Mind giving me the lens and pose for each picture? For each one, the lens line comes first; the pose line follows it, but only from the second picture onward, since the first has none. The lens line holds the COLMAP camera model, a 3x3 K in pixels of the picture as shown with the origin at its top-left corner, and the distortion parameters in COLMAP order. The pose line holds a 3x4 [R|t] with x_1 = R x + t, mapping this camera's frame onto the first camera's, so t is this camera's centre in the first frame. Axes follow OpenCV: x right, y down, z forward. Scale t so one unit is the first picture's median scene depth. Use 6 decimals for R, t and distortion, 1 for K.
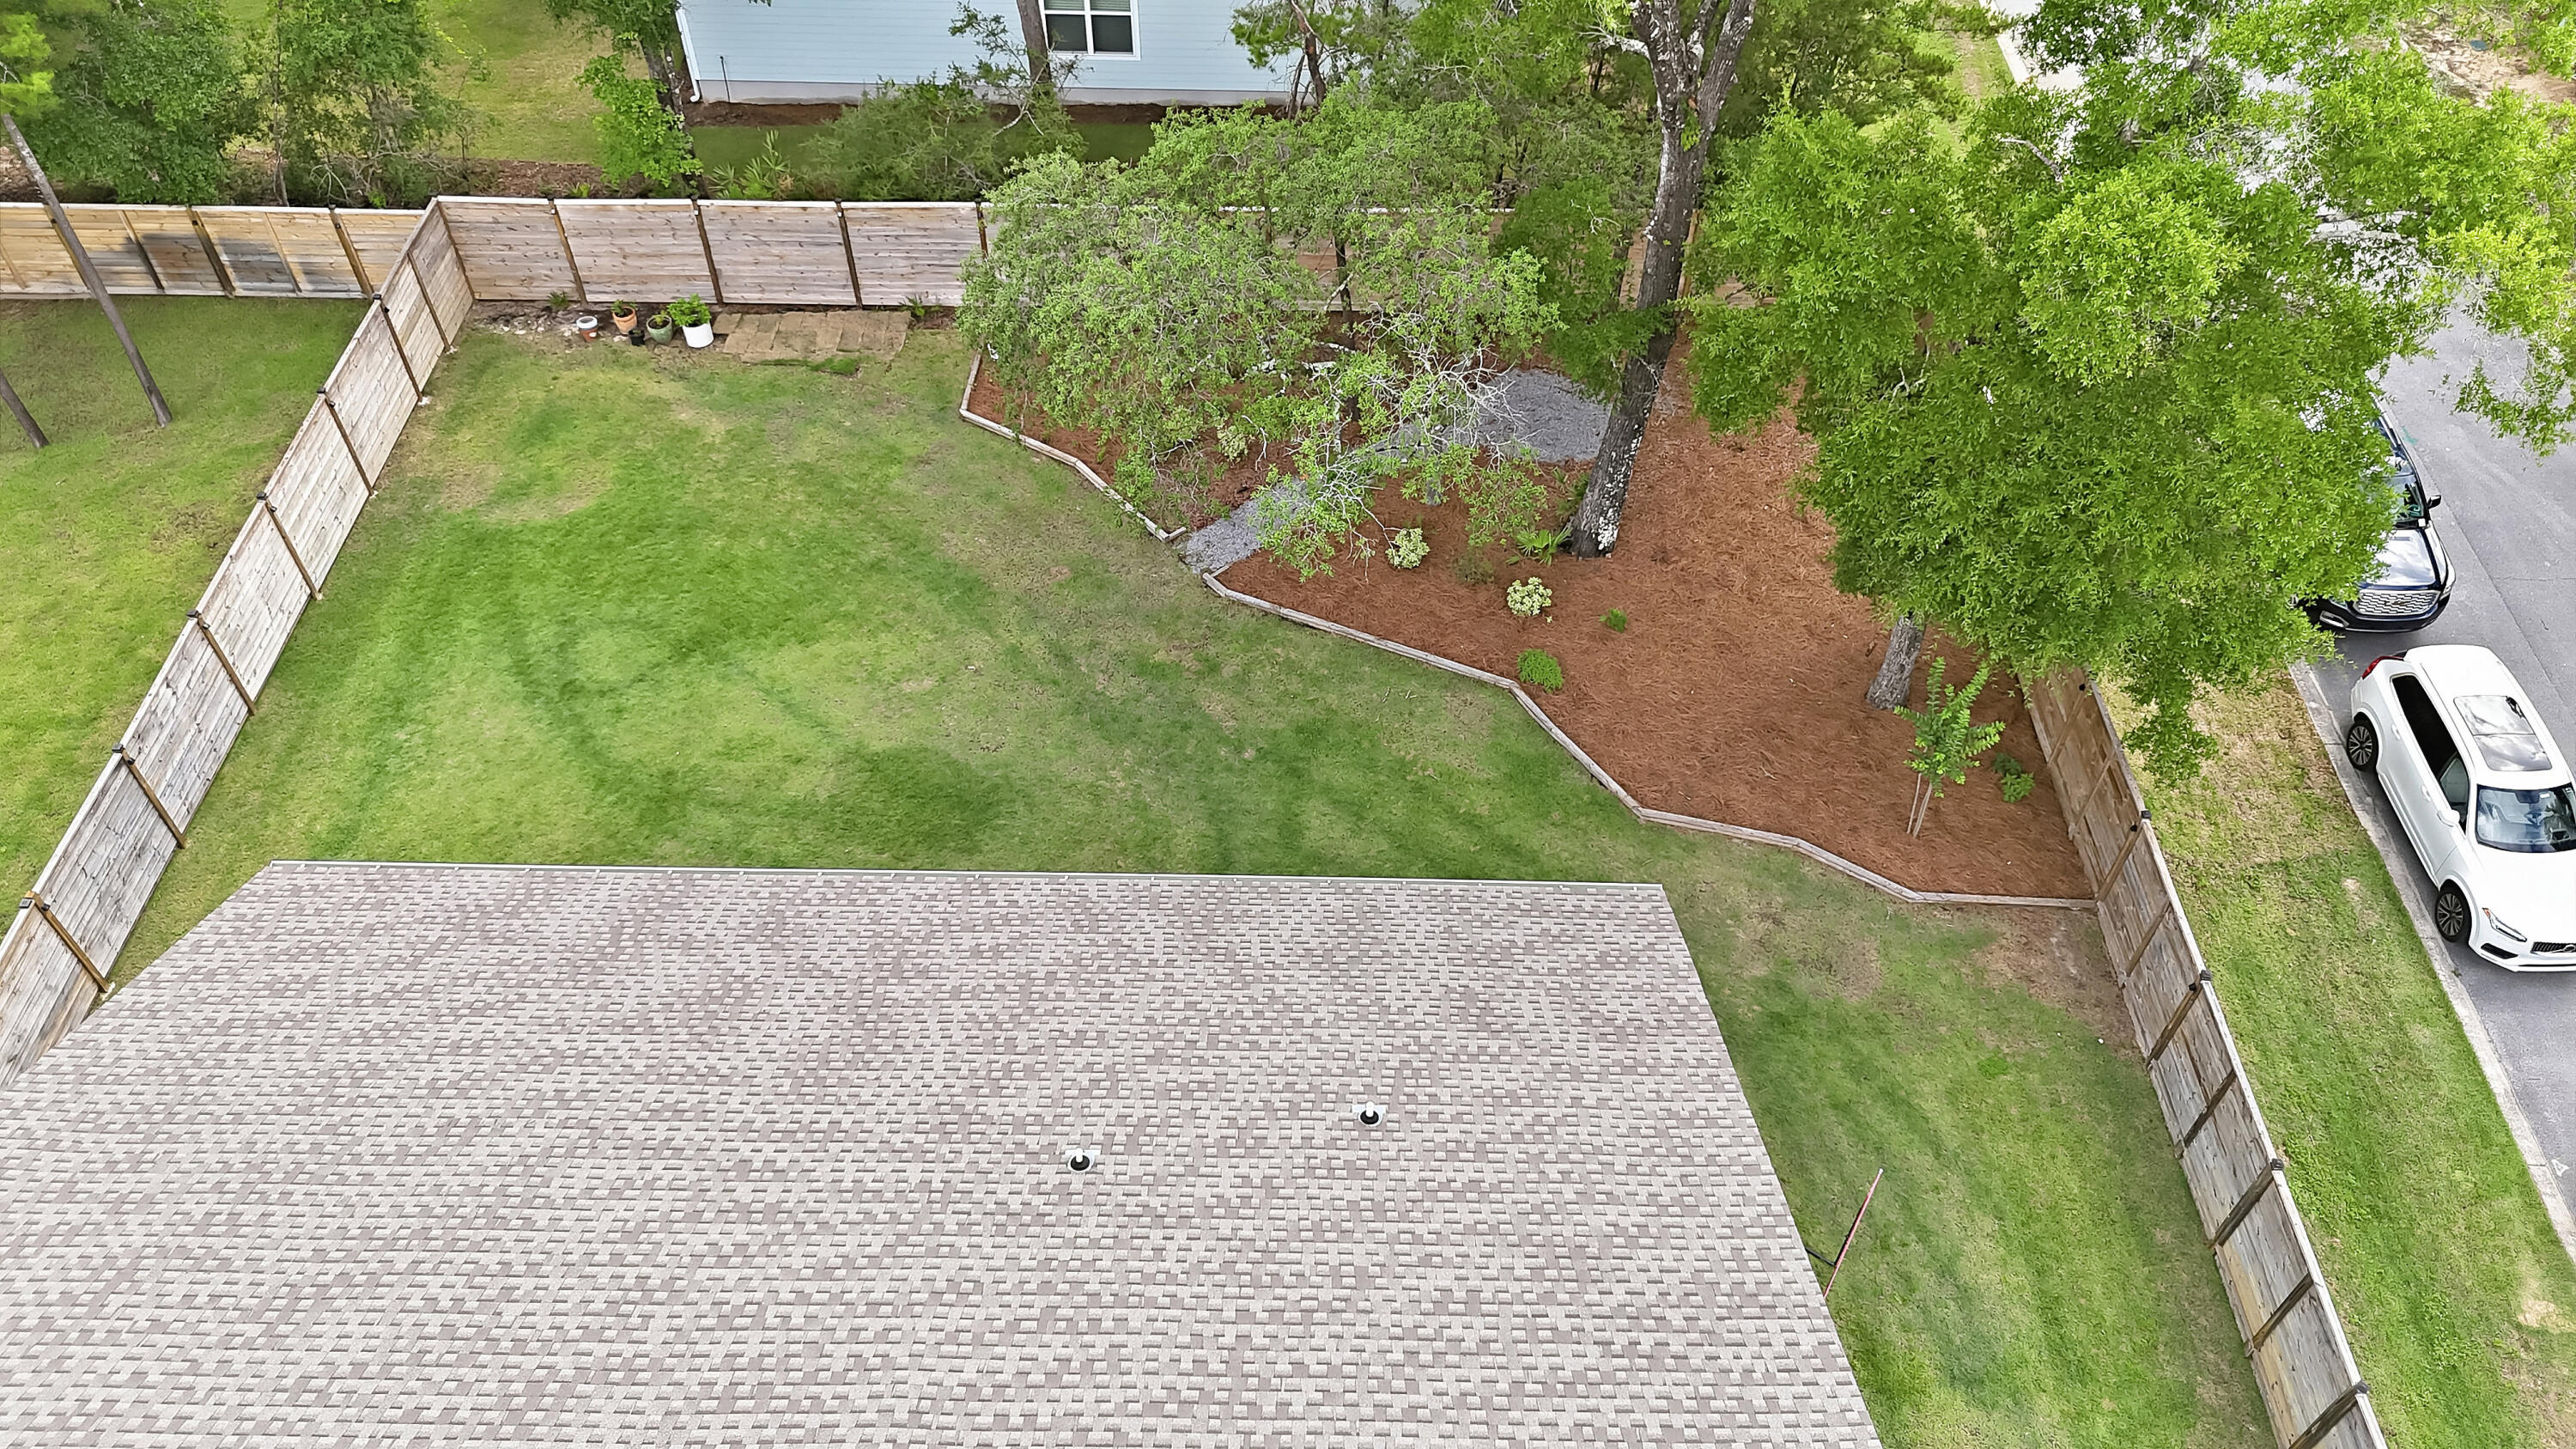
lens RADIAL K [[1908.8, 0, 1288.0], [0, 1908.8, 724.5], [0, 0, 1]] dist [0.078496, -0.084950]
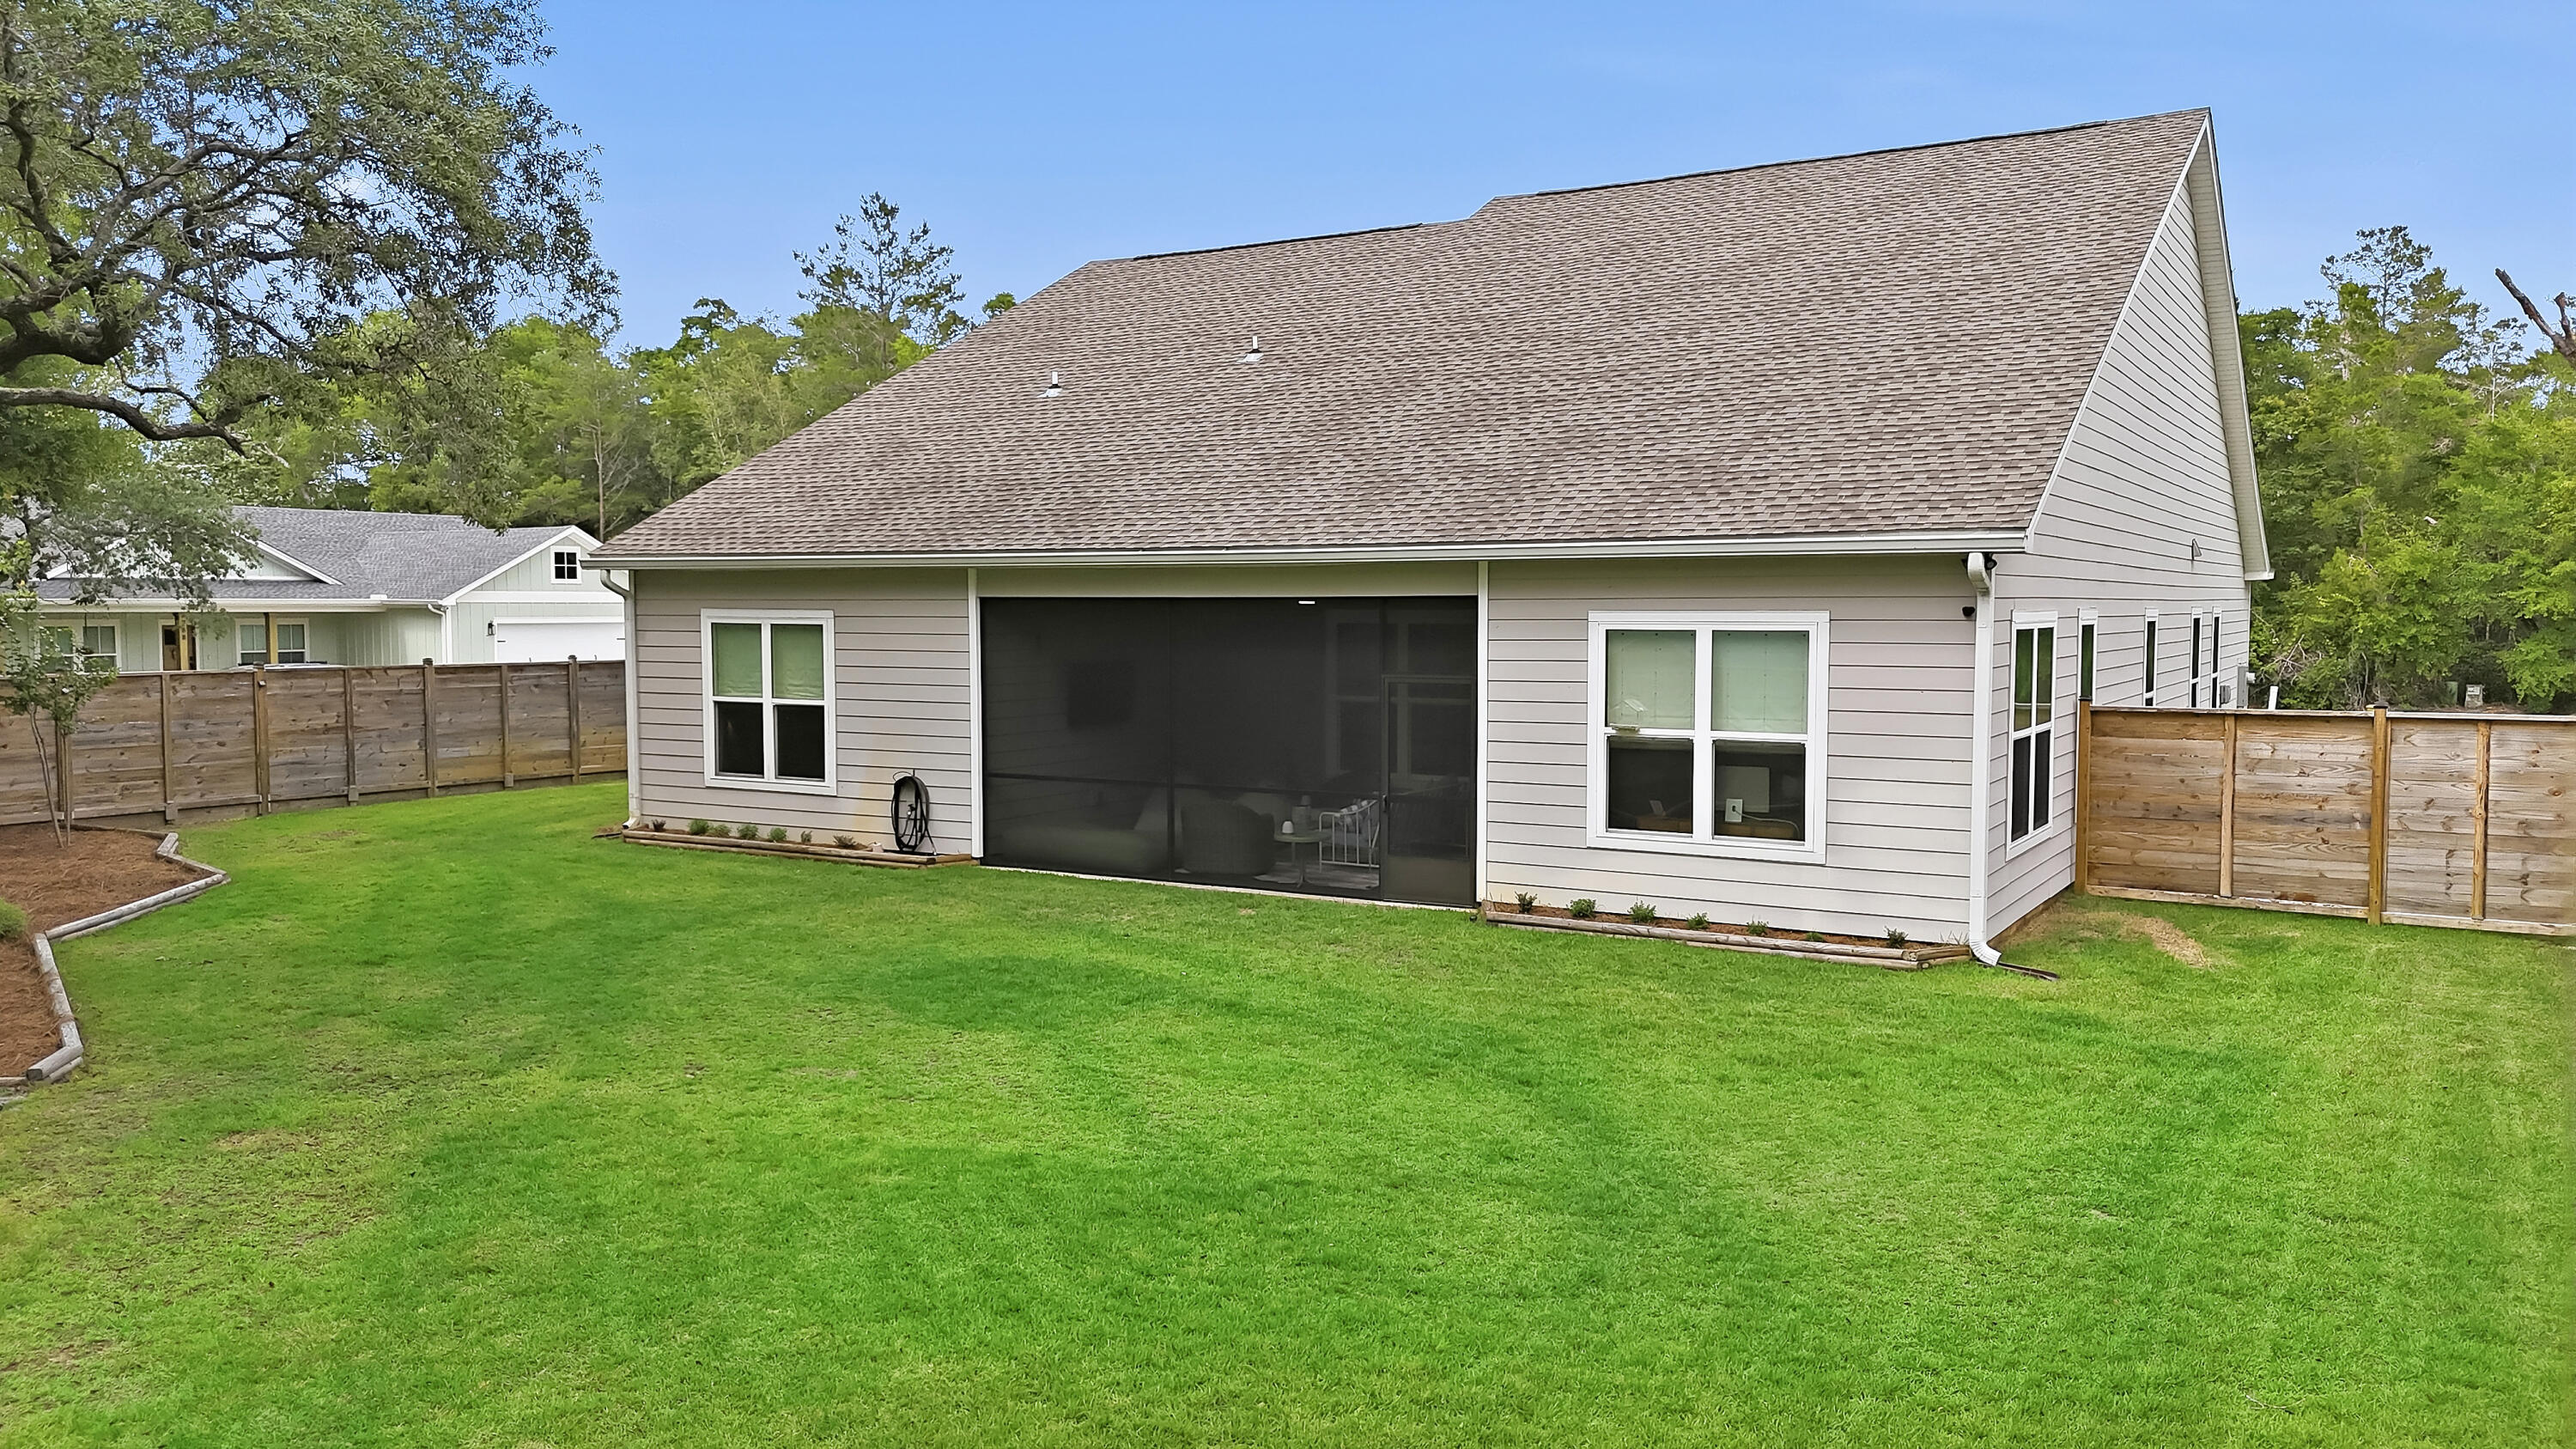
lens RADIAL K [[1908.8, 0, 1288.0], [0, 1908.8, 724.5], [0, 0, 1]] dist [0.078496, -0.084950]
pose [[-0.864629, -0.033776, 0.501274, -0.460544], [0.371817, 0.627995, 0.683648, -0.299474], [-0.337889, 0.777484, -0.530424, 1.065517]]
